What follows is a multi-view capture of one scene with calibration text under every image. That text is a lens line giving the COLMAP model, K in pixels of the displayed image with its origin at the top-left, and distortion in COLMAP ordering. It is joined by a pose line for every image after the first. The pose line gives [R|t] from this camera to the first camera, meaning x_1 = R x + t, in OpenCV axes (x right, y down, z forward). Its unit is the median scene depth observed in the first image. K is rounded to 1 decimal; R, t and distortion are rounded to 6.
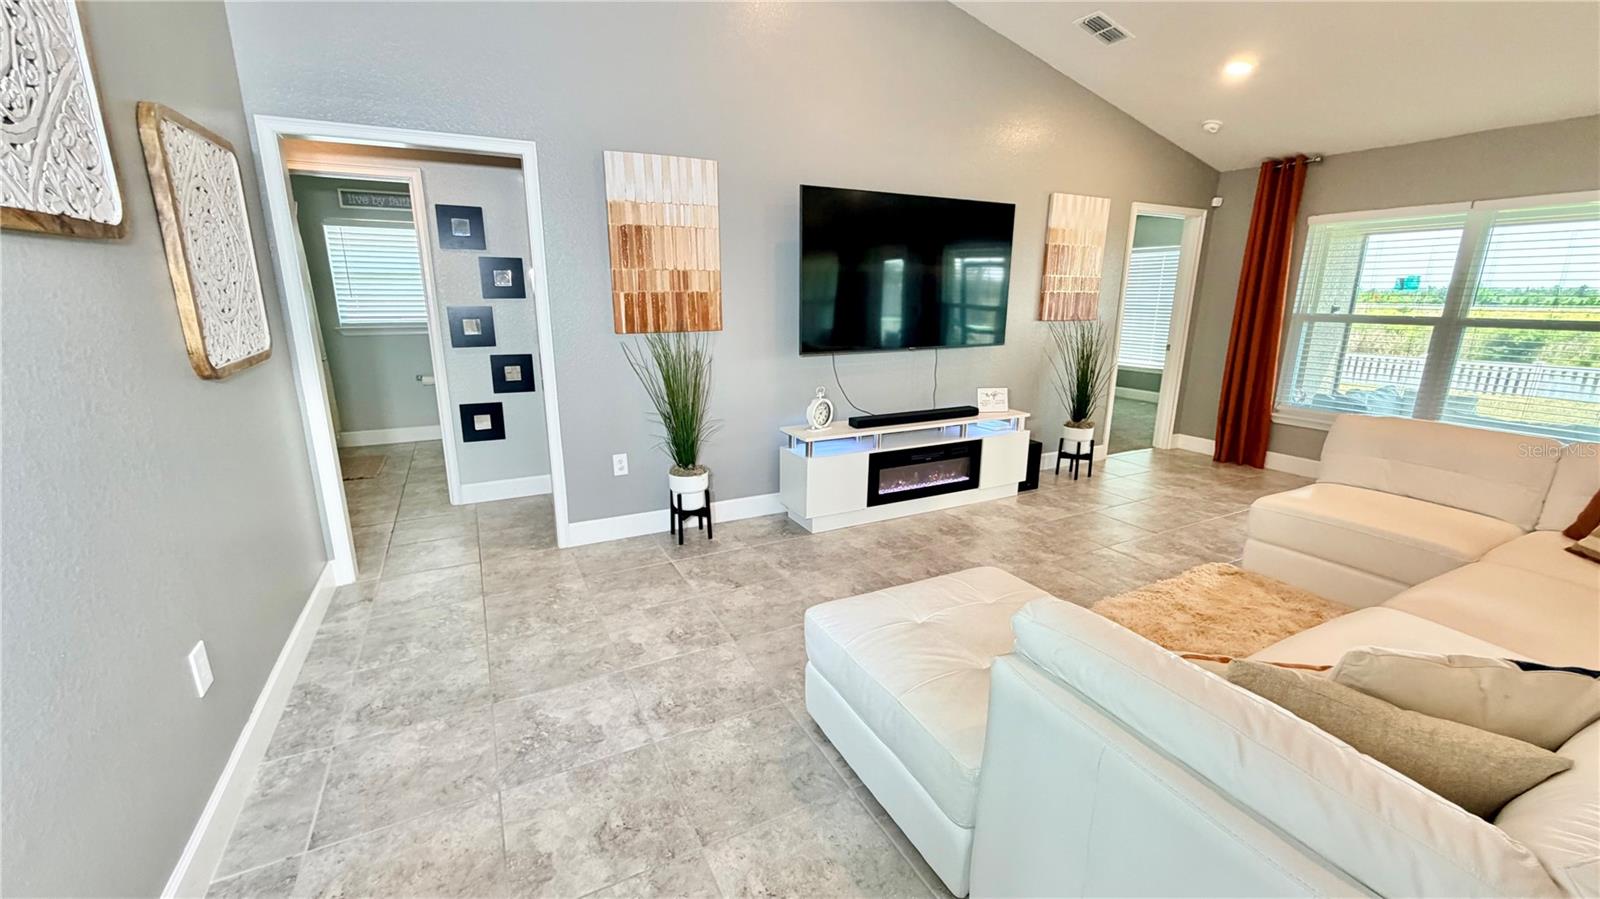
lens RADIAL K [[641.9, 0, 805.4], [0, 641.9, 449.4], [0, 0, 1]] dist [0.007968, -0.000028]
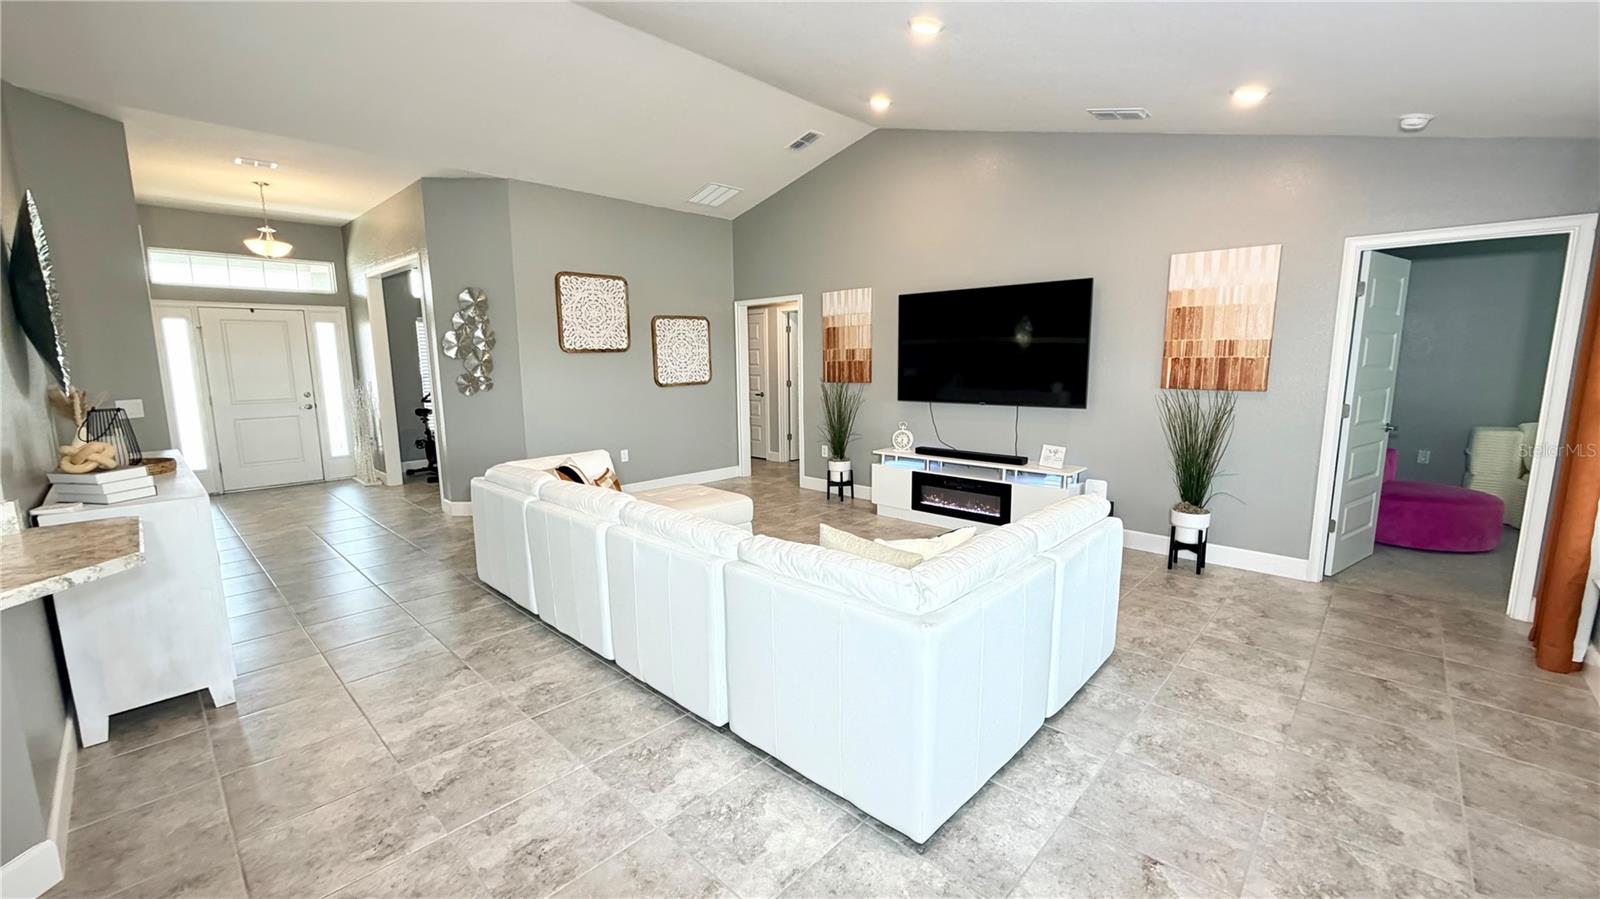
lens RADIAL K [[636.1, 0, 799.0], [0, 636.1, 451.7], [0, 0, 1]] dist [0.000652, 0.000013]
pose [[0.325148, 0.130200, -0.936657, 1.425495], [-0.214852, 0.974745, 0.060912, -0.071741], [0.920933, 0.181438, 0.344910, 0.288061]]
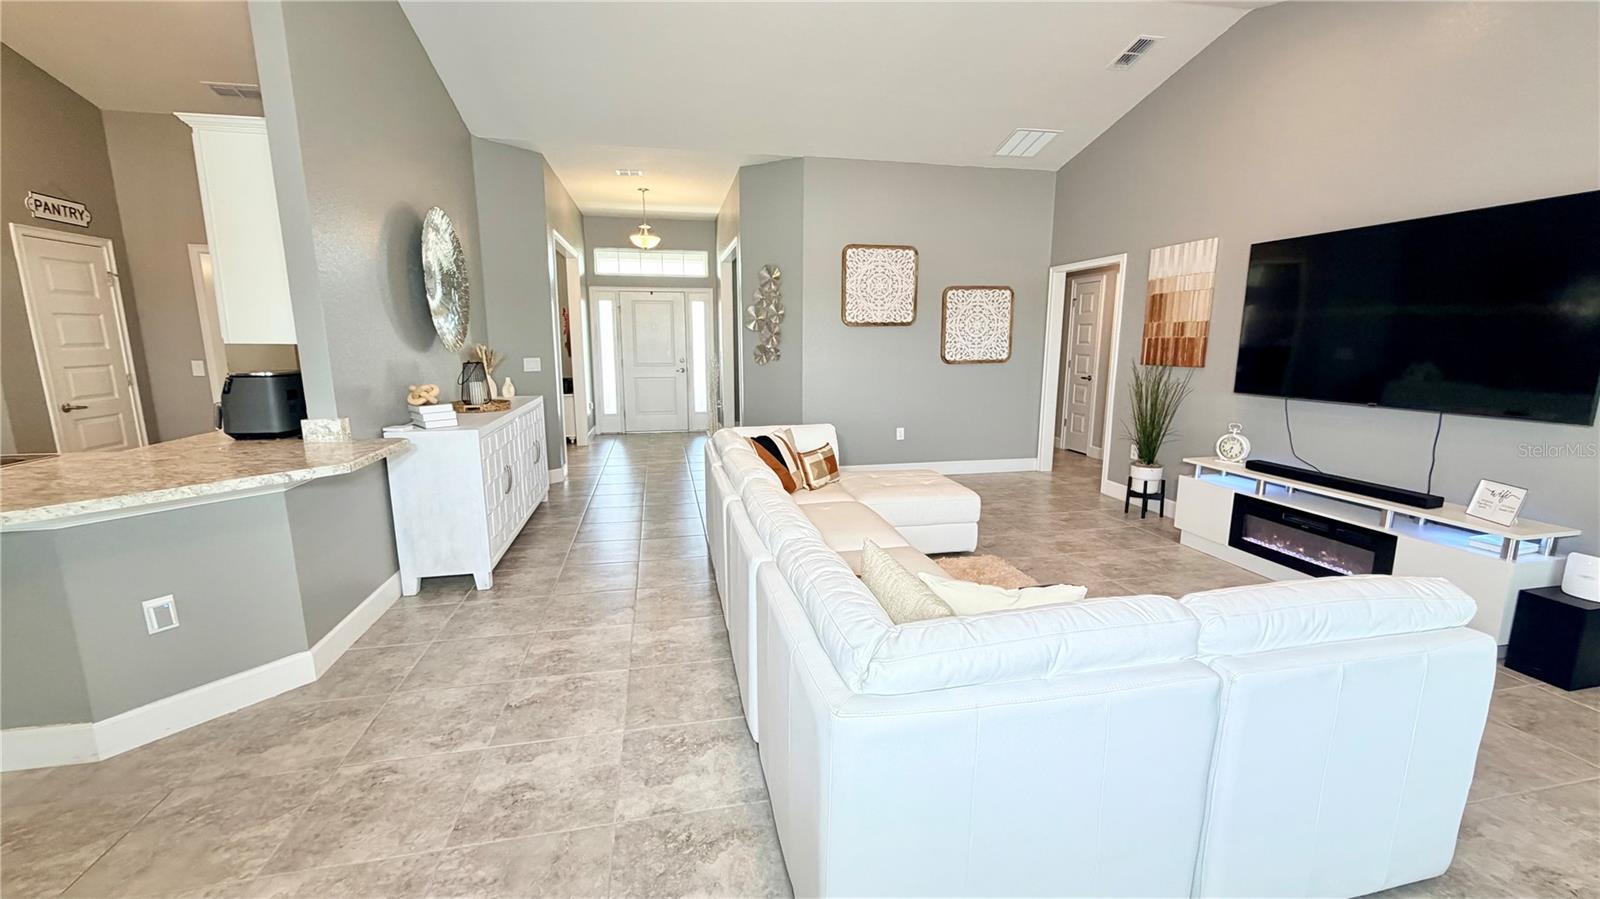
lens RADIAL K [[636.1, 0, 799.0], [0, 636.1, 451.7], [0, 0, 1]] dist [0.000652, 0.000013]
pose [[-0.265386, 0.163971, -0.950097, 1.315450], [-0.234126, 0.944976, 0.228484, -0.131559], [0.935284, 0.283079, -0.212393, 0.582796]]
